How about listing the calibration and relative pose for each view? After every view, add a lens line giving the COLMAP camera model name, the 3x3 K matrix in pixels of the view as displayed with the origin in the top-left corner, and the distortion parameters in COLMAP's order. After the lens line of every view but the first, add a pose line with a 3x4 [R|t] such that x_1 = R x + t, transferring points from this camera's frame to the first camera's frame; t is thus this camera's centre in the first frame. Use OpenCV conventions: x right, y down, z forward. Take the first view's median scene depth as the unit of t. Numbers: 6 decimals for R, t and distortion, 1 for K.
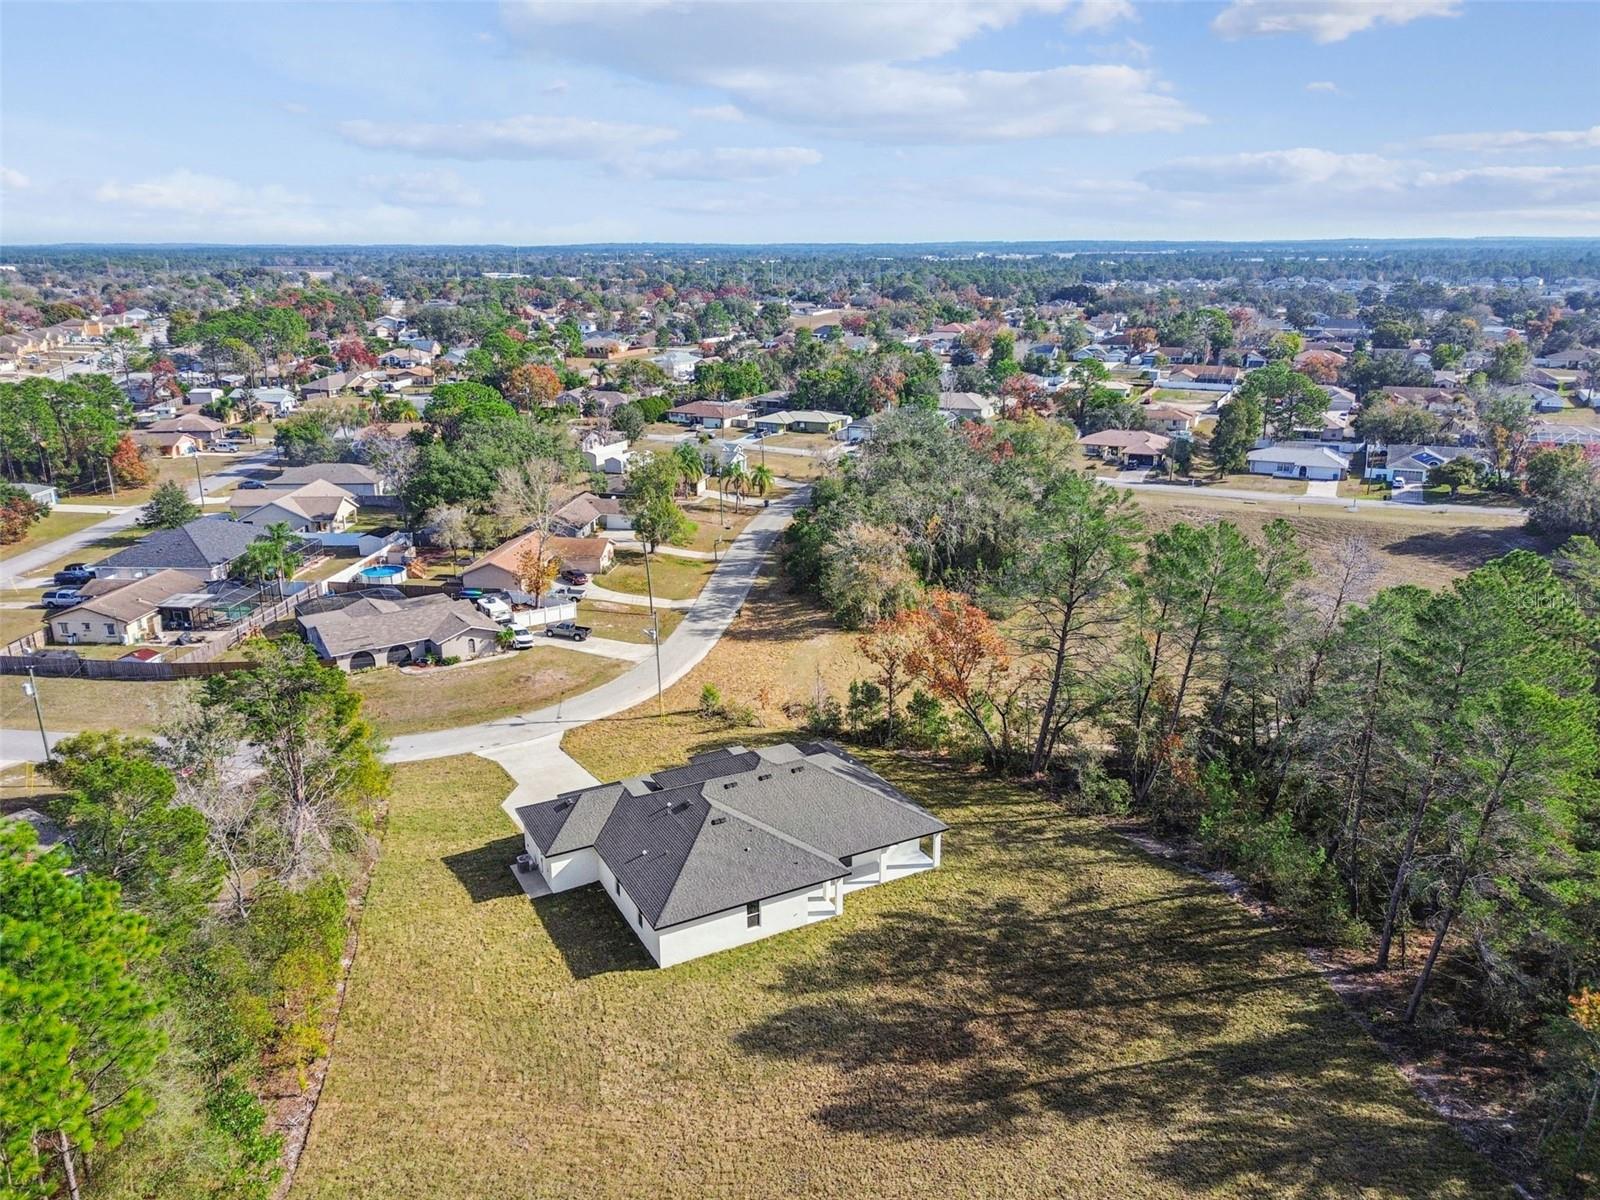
lens RADIAL K [[1156.9, 0, 812.3], [0, 1156.9, 601.8], [0, 0, 1]] dist [0.069762, -0.075559]
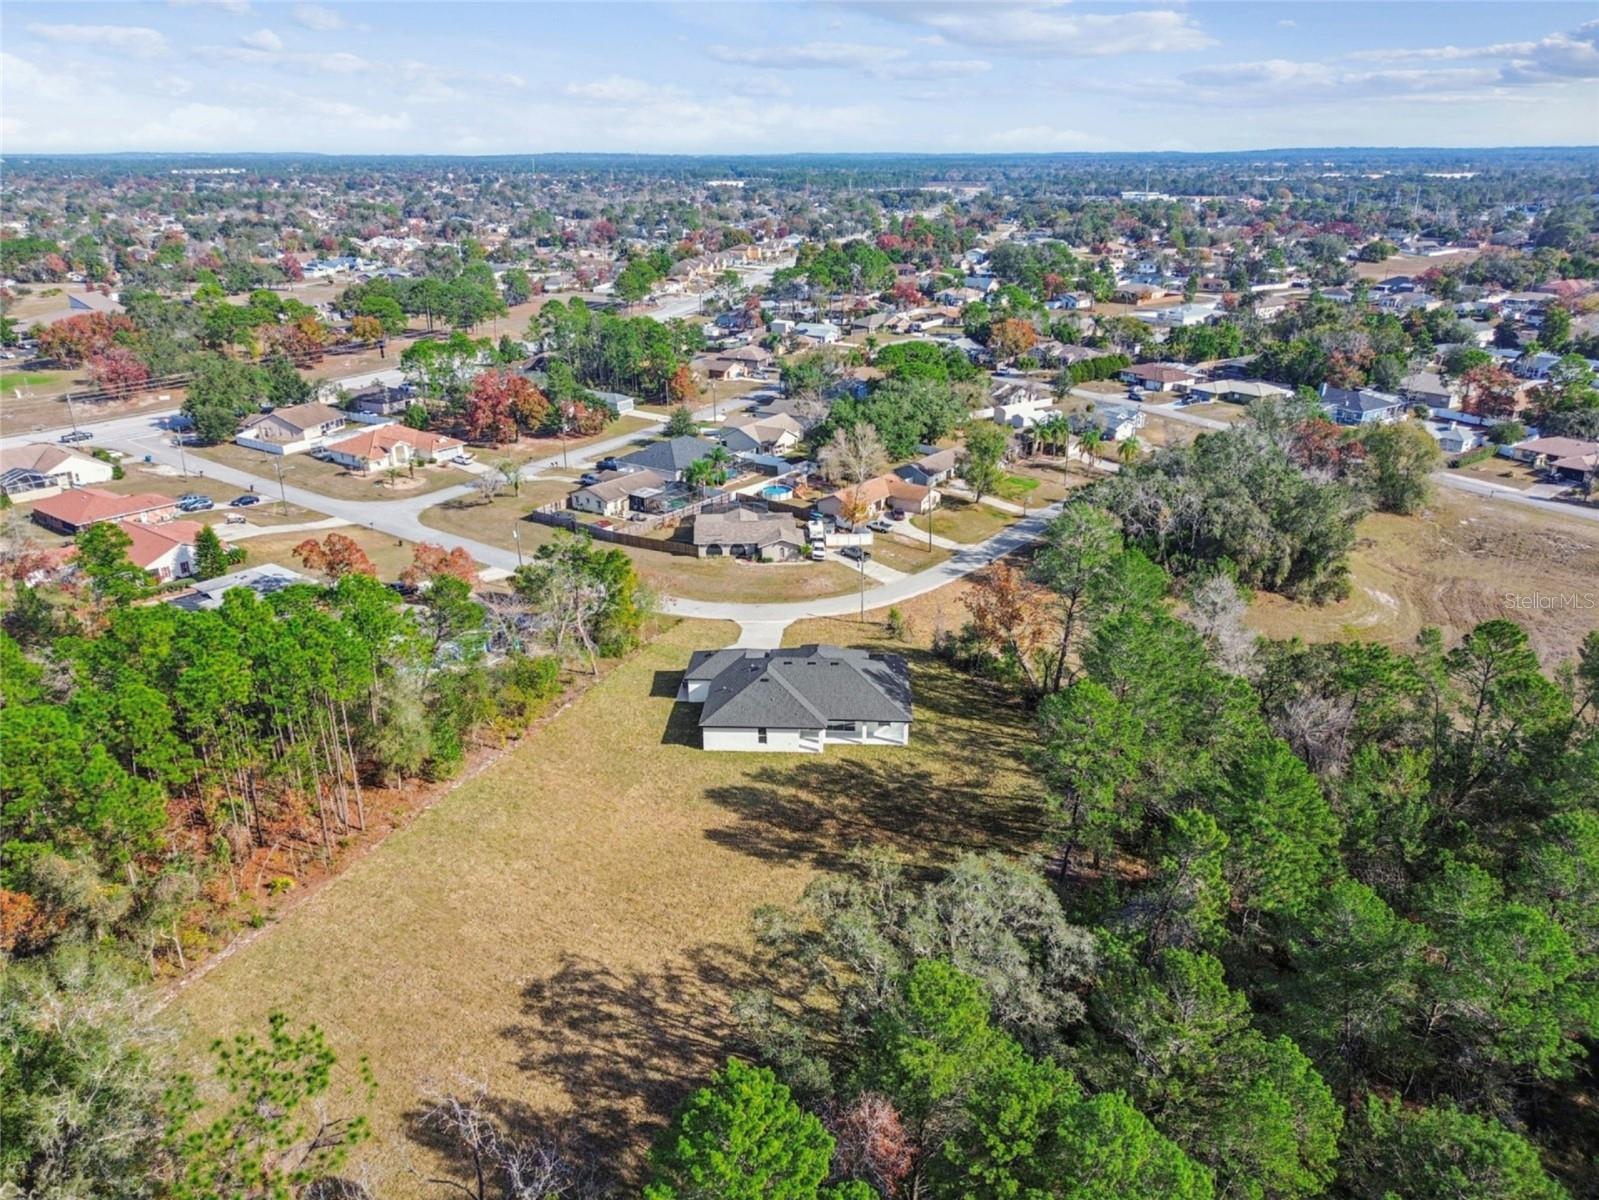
lens RADIAL K [[1139.8, 0, 799.5], [0, 1139.8, 600.0], [0, 0, 1]] dist [0.081609, -0.095724]
pose [[0.858472, 0.183910, -0.478752, 0.372570], [-0.149246, 0.982677, 0.109870, -0.056254], [0.490665, -0.022868, 0.871048, -0.200922]]
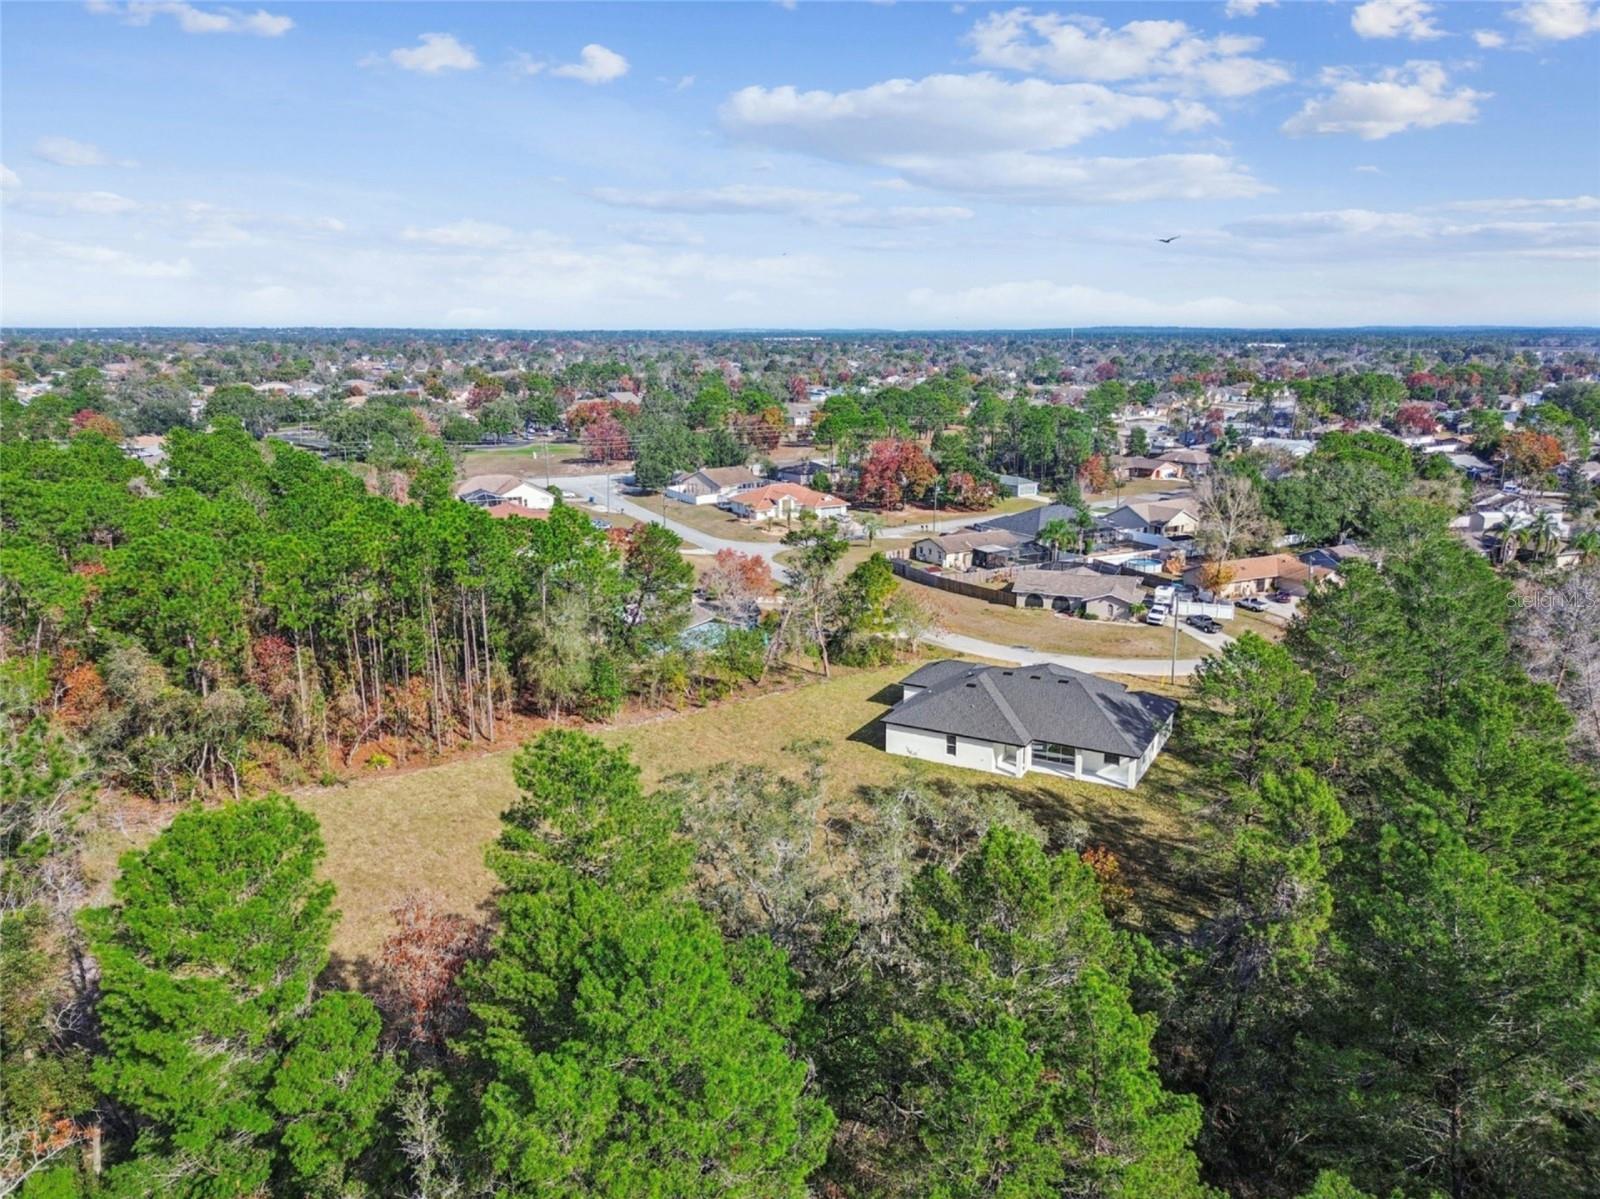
lens RADIAL K [[1140.6, 0, 800.0], [0, 1140.6, 599.5], [0, 0, 1]] dist [0.081609, -0.095724]
pose [[0.558331, 0.194232, -0.806561, 0.464312], [-0.244423, 0.967567, 0.063806, 0.026656], [0.792795, 0.161517, 0.587698, 0.004917]]
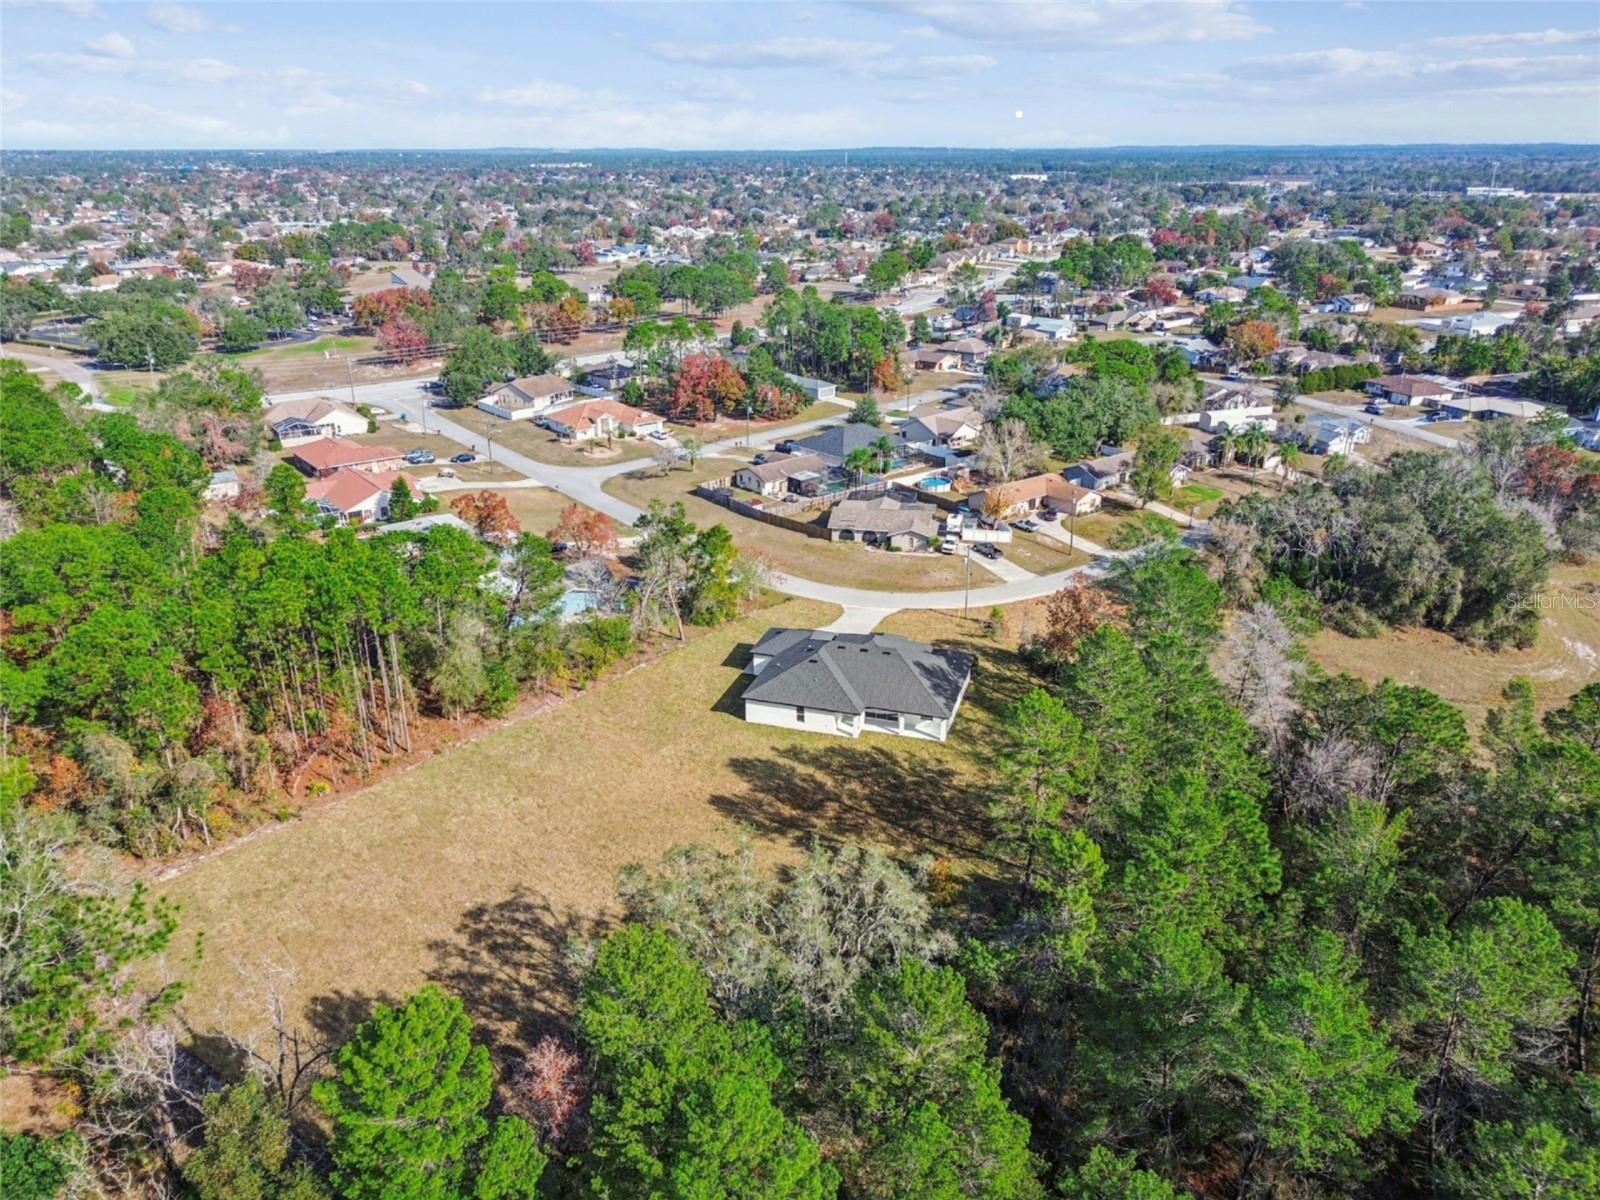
lens RADIAL K [[1111.0, 0, 793.4], [0, 1111.0, 617.9], [0, 0, 1]] dist [0.084177, -0.088564]
pose [[0.700197, 0.275417, -0.658688, 0.491393], [-0.210289, 0.961229, 0.178377, -0.079783], [0.682277, 0.013616, 0.730967, -0.105222]]
